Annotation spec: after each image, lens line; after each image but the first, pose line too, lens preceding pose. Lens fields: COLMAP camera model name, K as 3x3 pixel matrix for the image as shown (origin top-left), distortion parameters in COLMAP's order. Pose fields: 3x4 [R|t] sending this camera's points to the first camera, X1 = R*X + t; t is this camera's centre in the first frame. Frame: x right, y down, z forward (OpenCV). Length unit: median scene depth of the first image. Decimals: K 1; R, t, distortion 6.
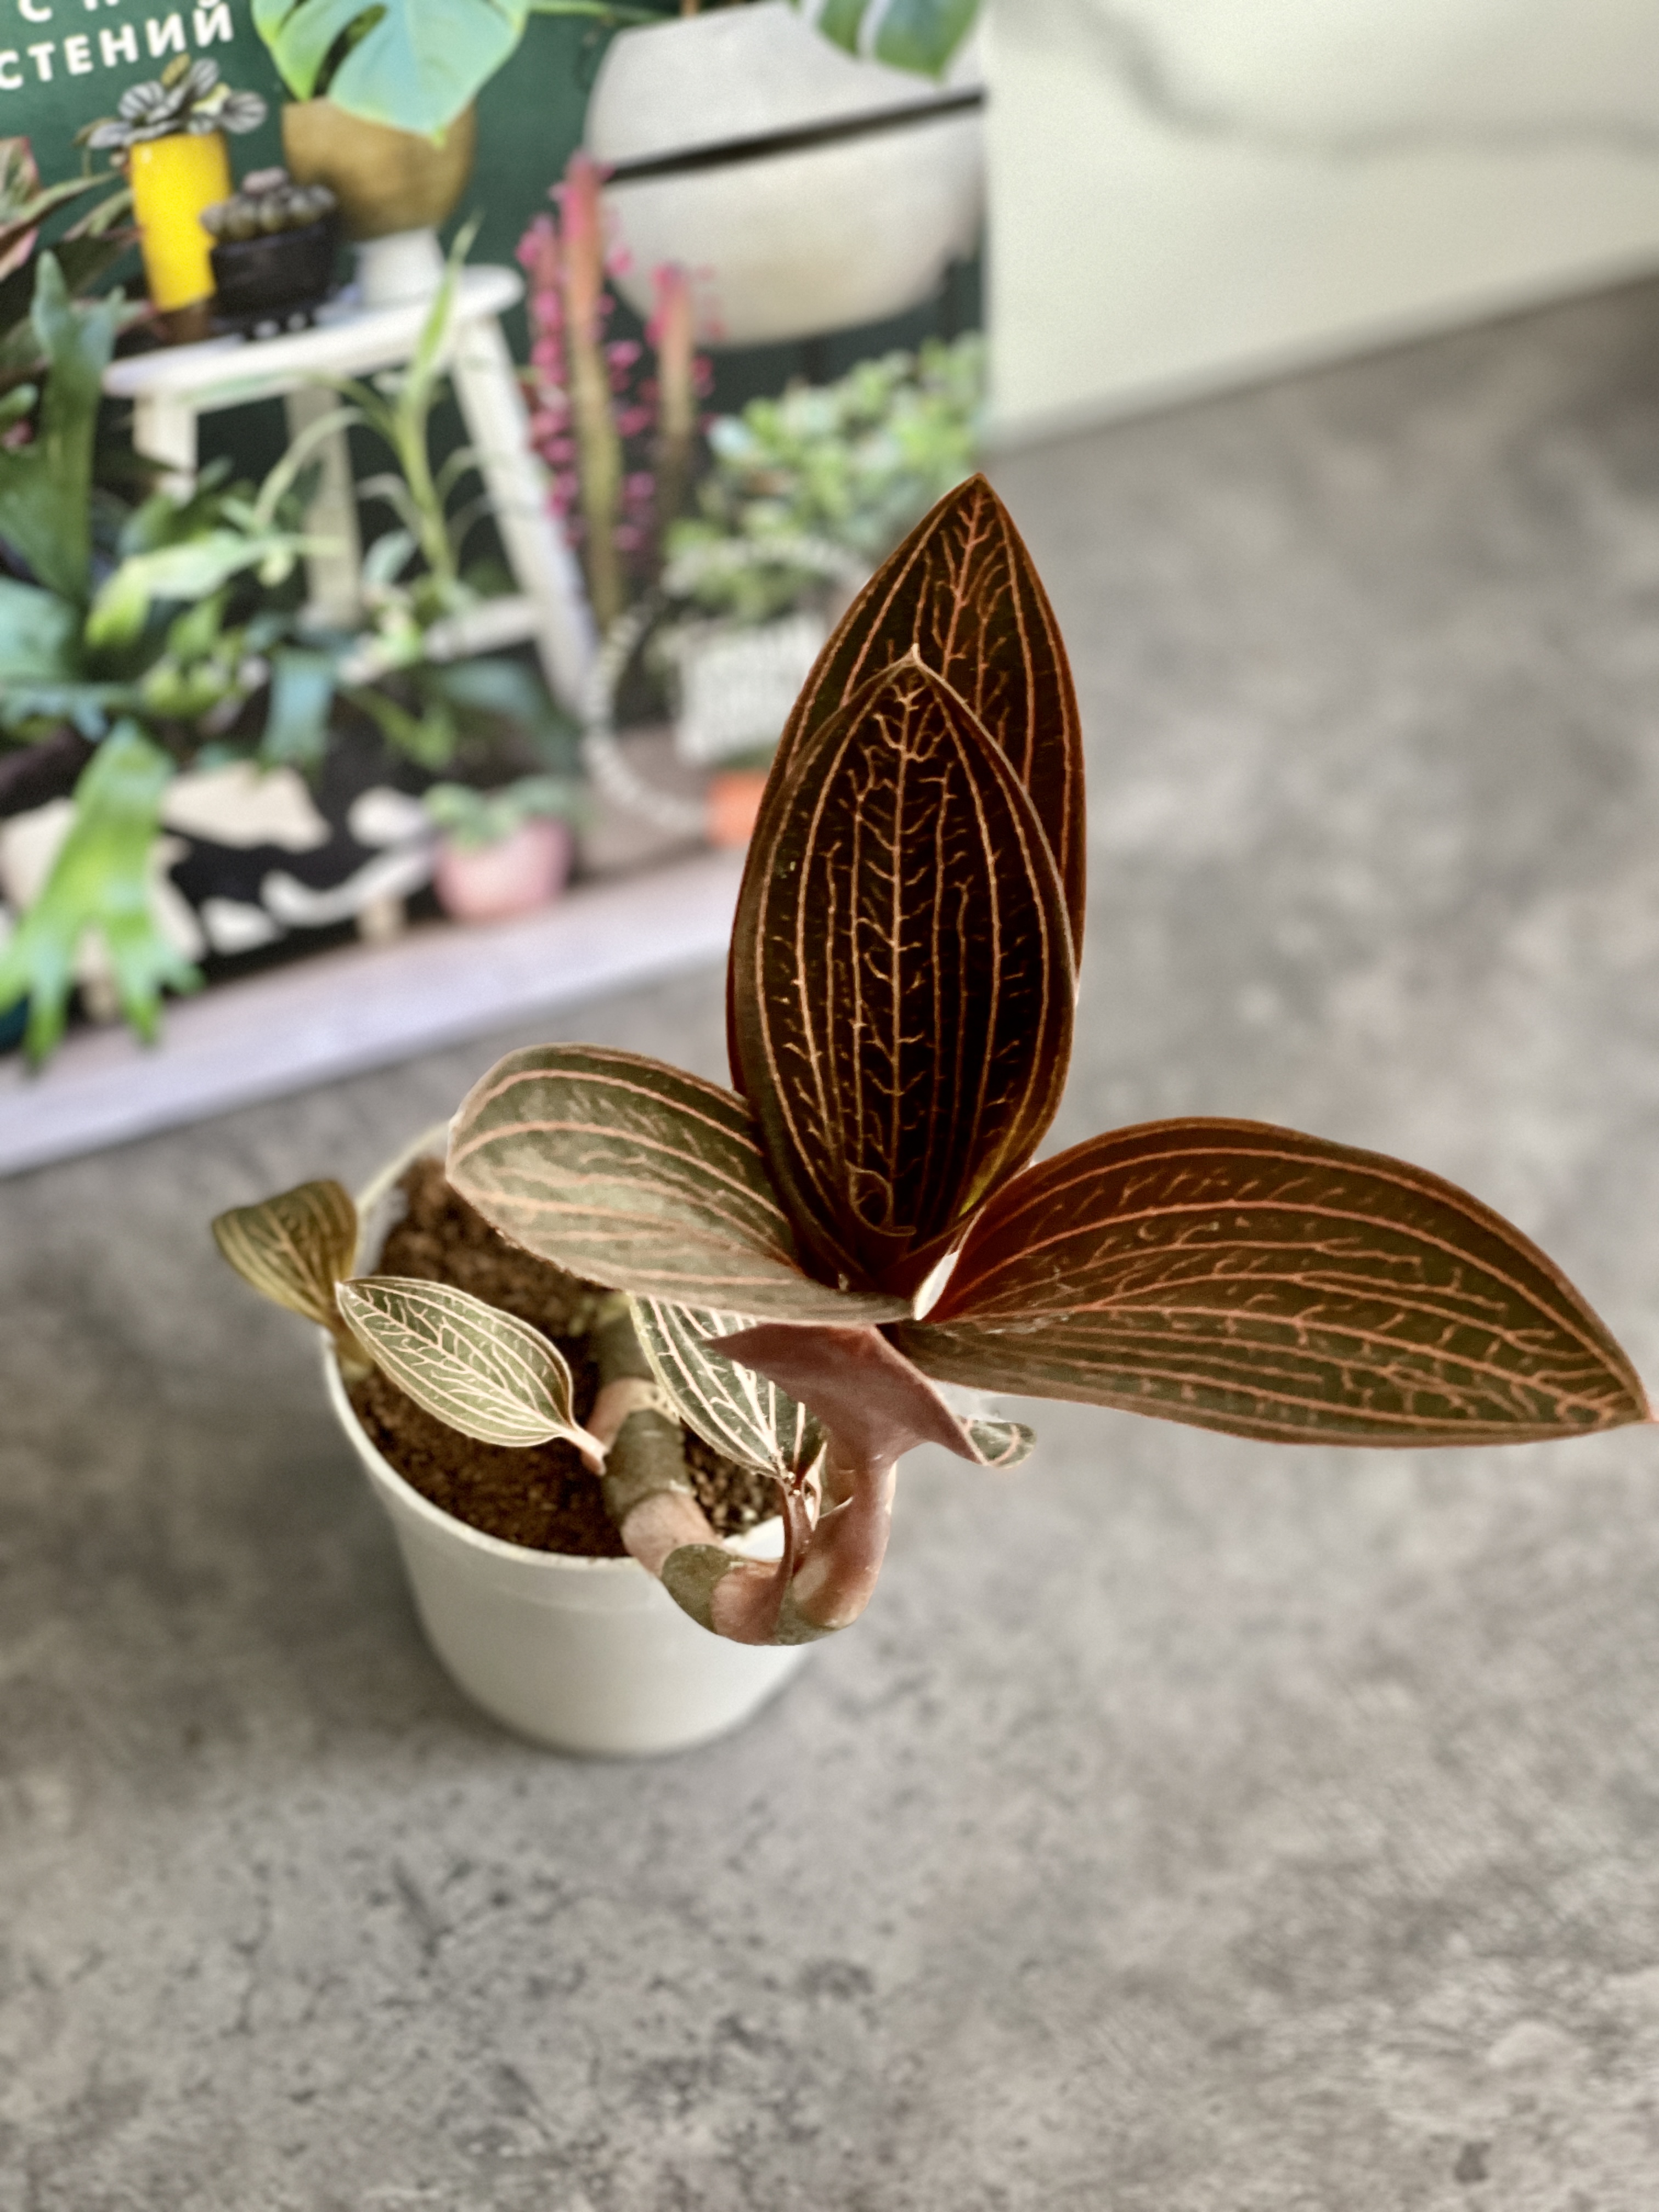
lens RADIAL K [[4223.0, 0, 934.0], [0, 4223.0, 1100.7], [0, 0, 1]] dist [0.248223, -0.976755]
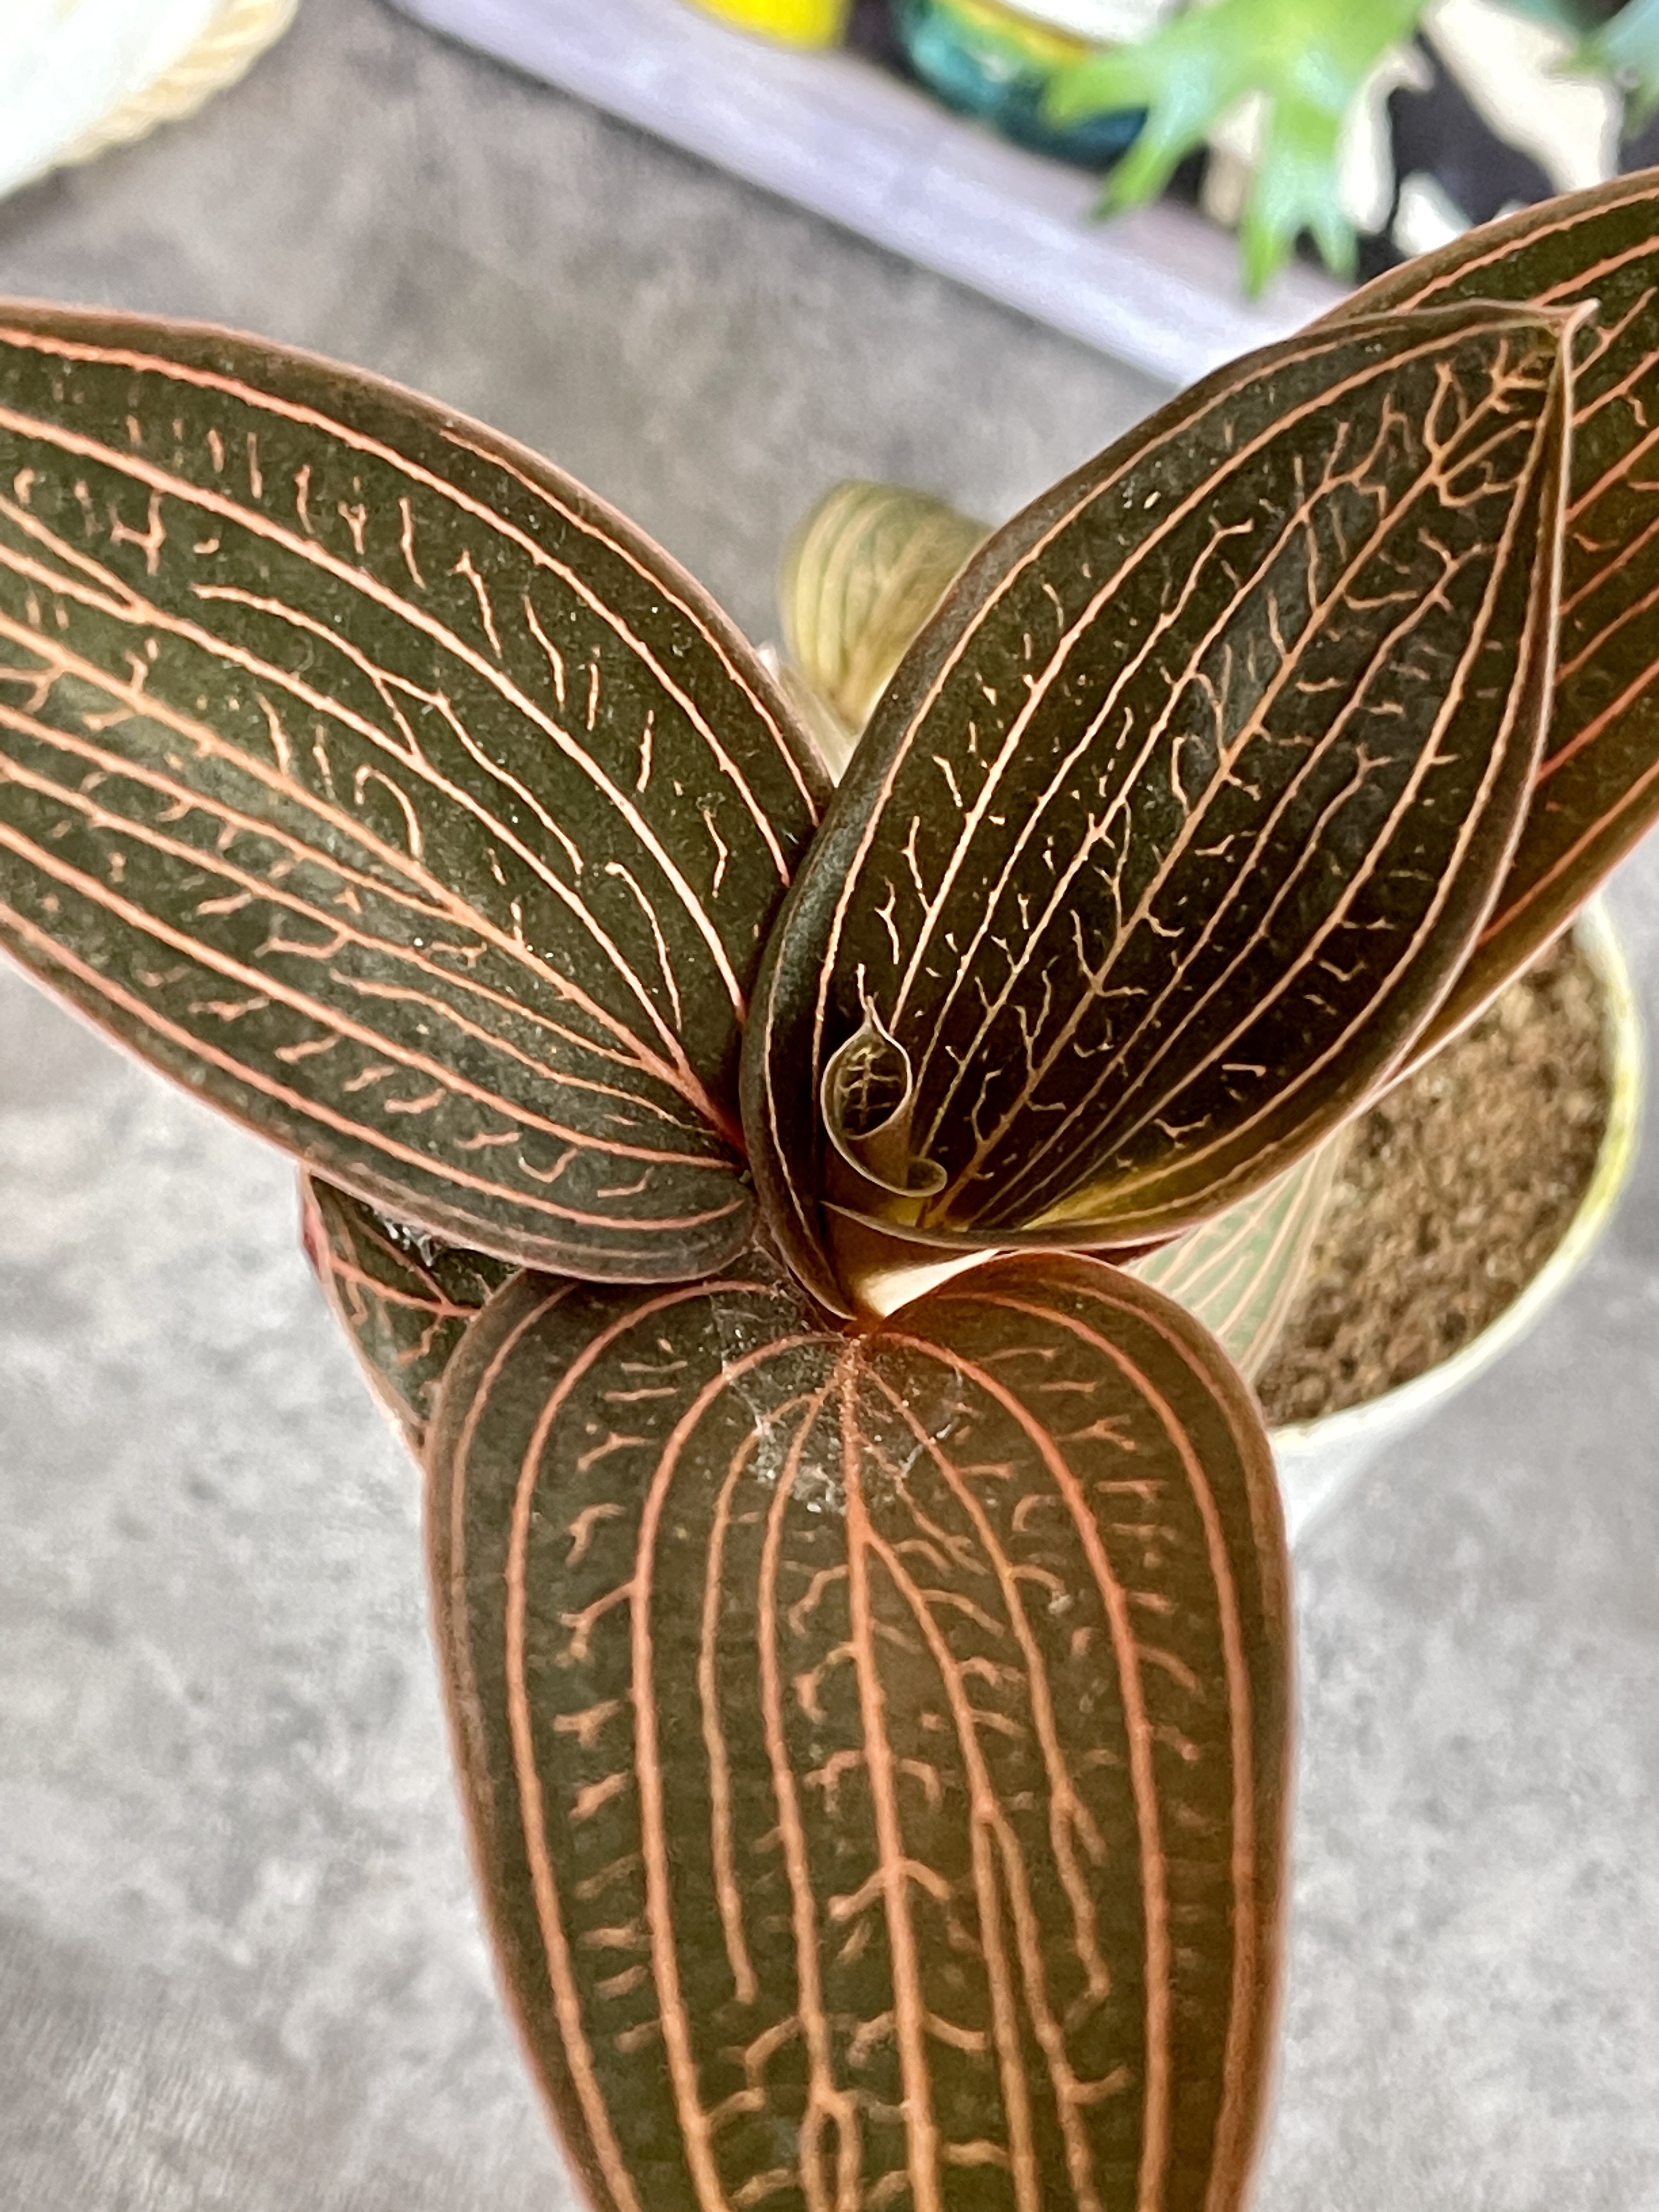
lens RADIAL K [[4327.6, 0, 822.3], [0, 4327.6, 1179.9], [0, 0, 1]] dist [0.217404, -1.242989]
pose [[0.614621, 0.709840, -0.344048, 0.173656], [-0.637295, 0.703867, 0.313731, -0.132845], [0.464862, 0.026435, 0.884988, 0.517123]]
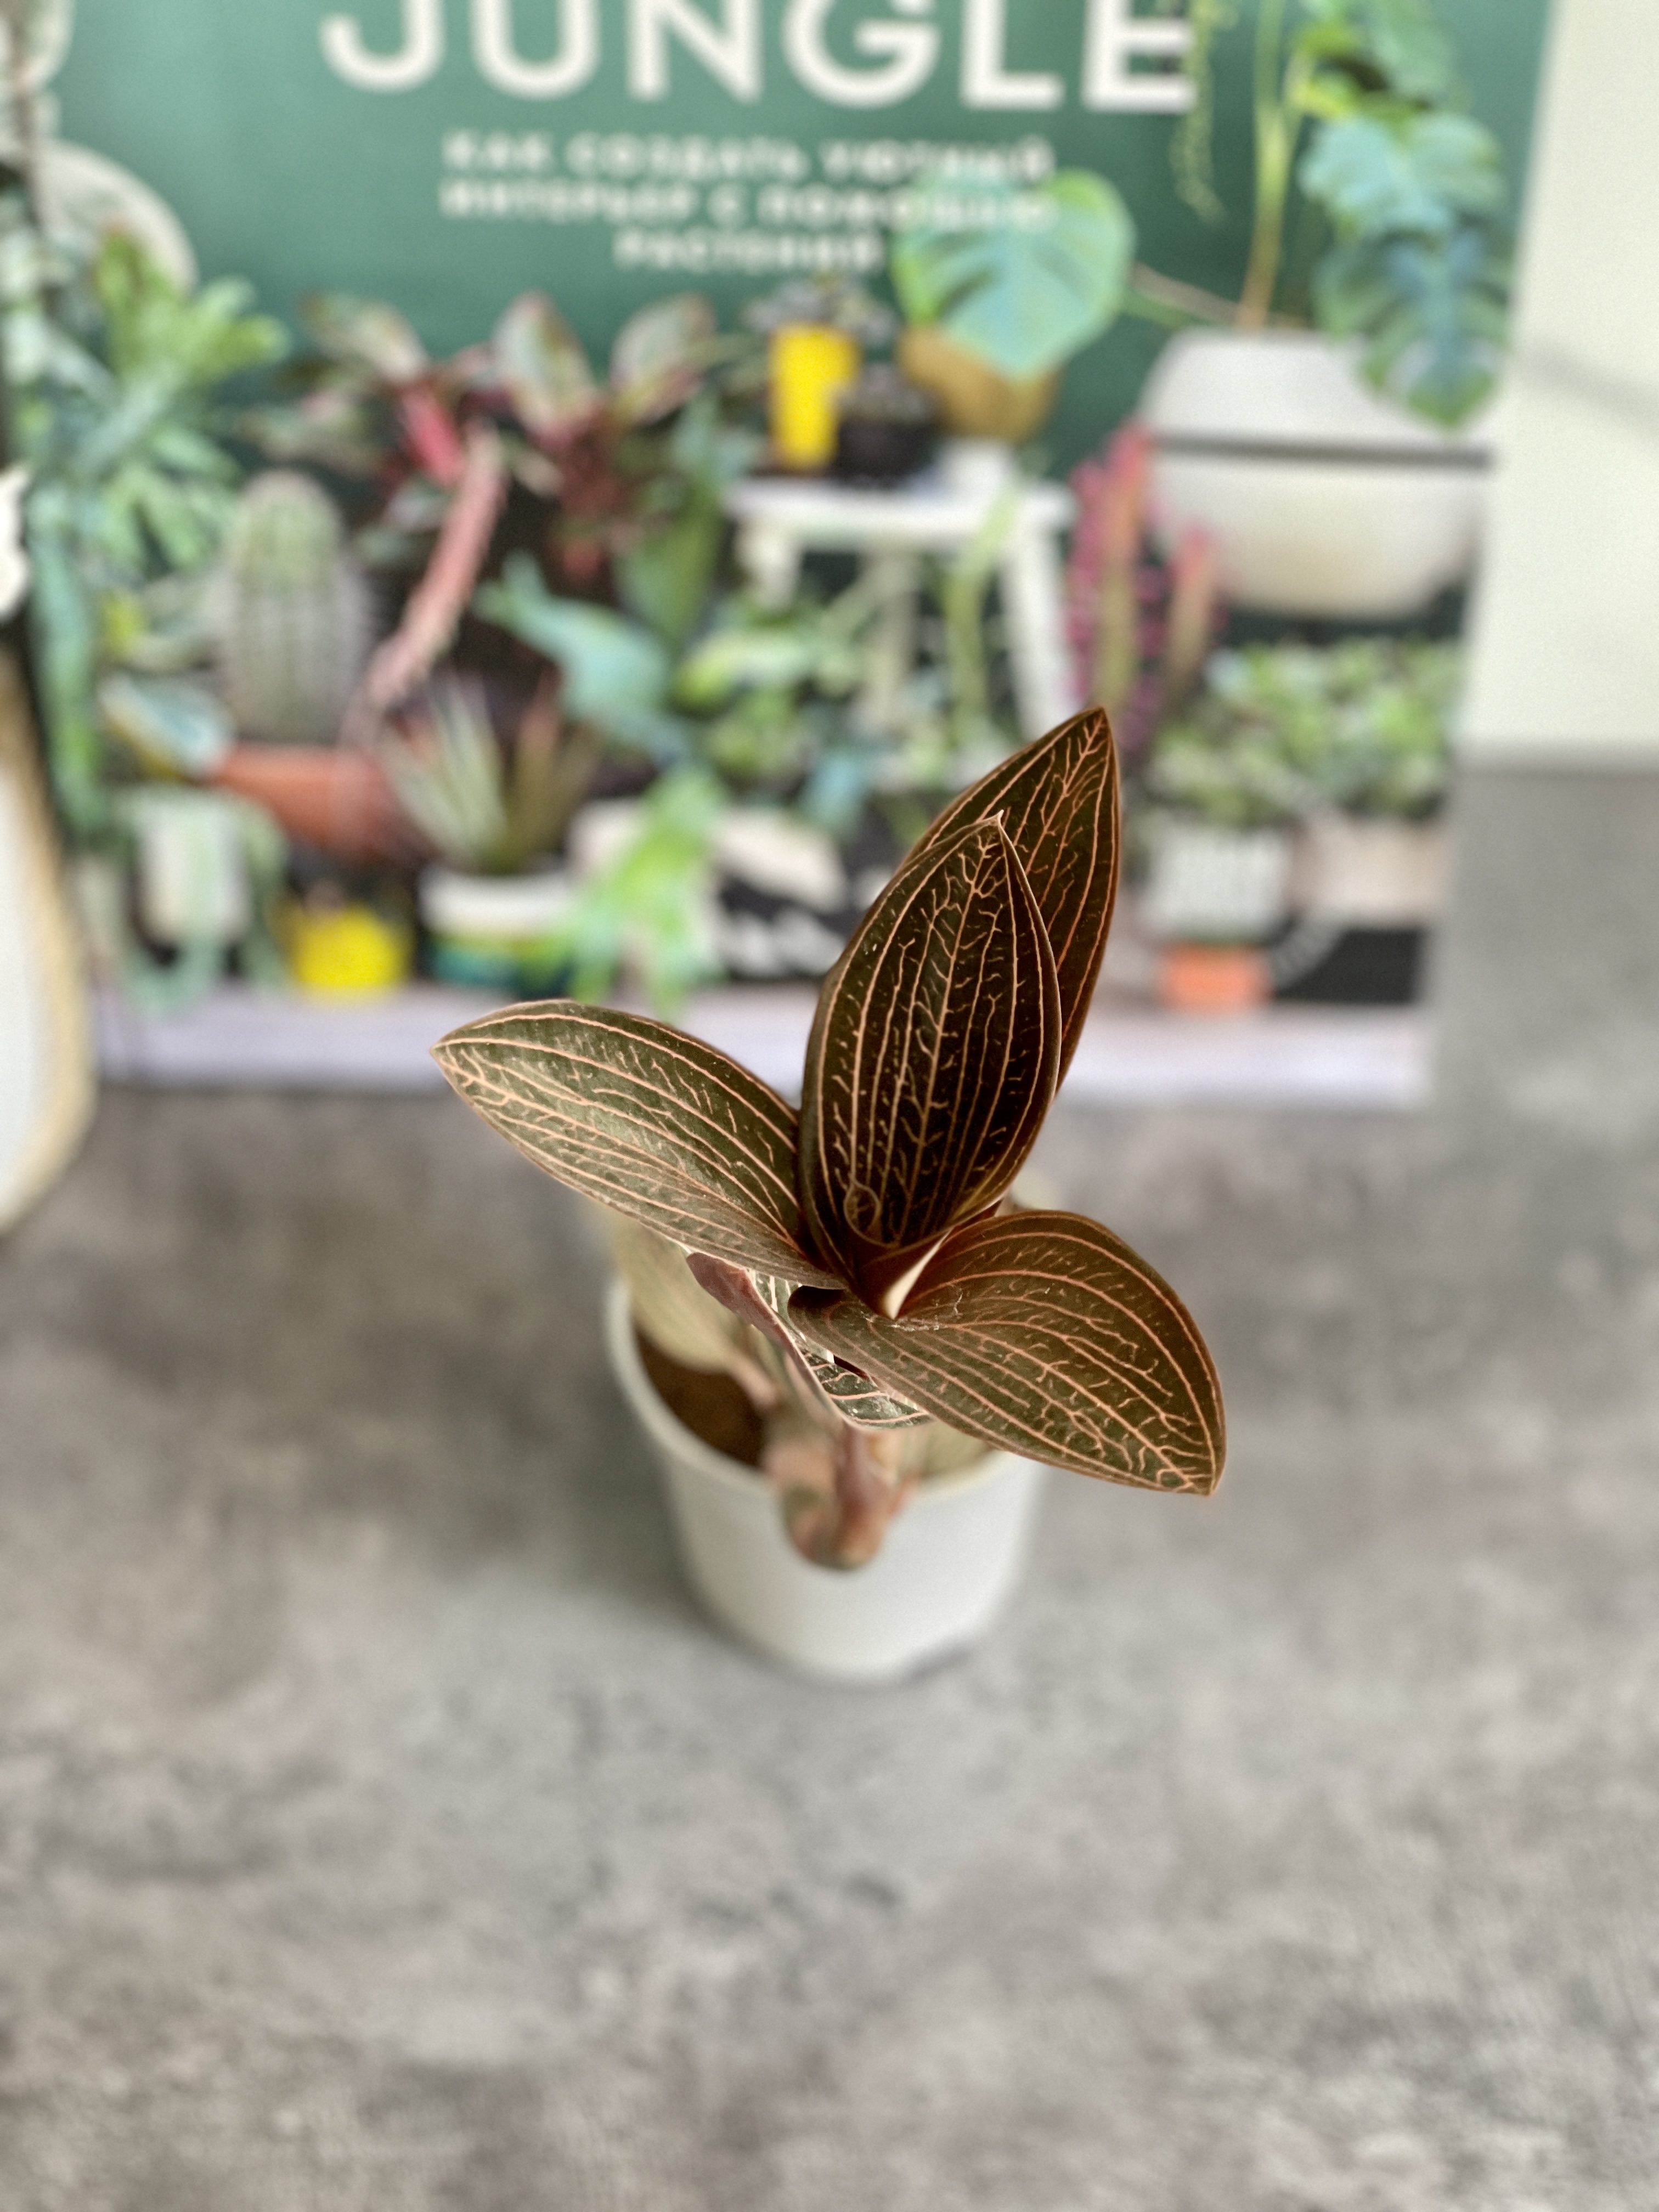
lens RADIAL K [[4223.0, 0, 934.0], [0, 4223.0, 1100.7], [0, 0, 1]] dist [0.248223, -0.976755]
pose [[0.913726, 0.290749, -0.283848, 0.363840], [-0.306455, 0.951815, -0.011544, -0.000389], [0.266814, 0.097534, 0.958800, -0.248314]]
